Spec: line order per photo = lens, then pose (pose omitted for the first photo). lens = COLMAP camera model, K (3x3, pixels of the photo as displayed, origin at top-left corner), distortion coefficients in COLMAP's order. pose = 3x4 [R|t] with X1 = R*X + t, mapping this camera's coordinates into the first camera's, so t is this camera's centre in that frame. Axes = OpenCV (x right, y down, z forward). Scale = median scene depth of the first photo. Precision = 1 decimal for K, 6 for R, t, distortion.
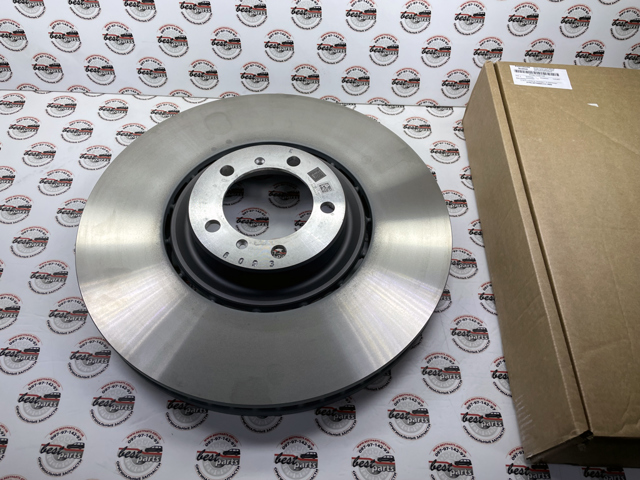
lens RADIAL K [[489.5, 0, 320.0], [0, 489.5, 240.0], [0, 0, 1]] dist [0.087731, -0.127131]
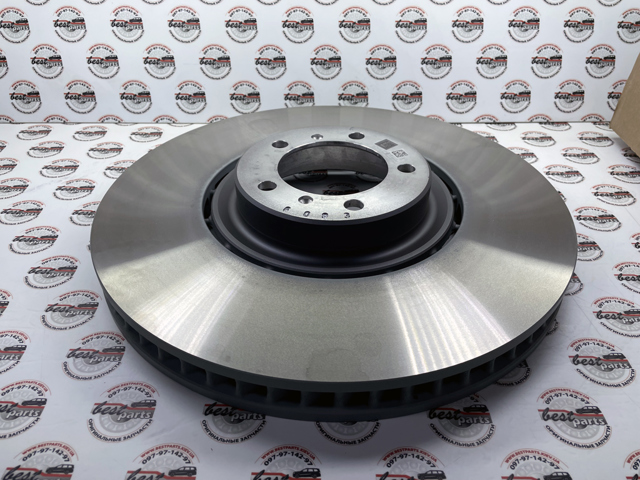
lens RADIAL K [[489.5, 0, 320.0], [0, 489.5, 240.0], [0, 0, 1]] dist [0.087731, -0.127131]
pose [[0.999198, -0.039279, -0.007793, -0.138244], [0.034400, 0.941573, -0.335049, 0.344134], [0.020498, 0.334512, 0.942169, 0.300539]]
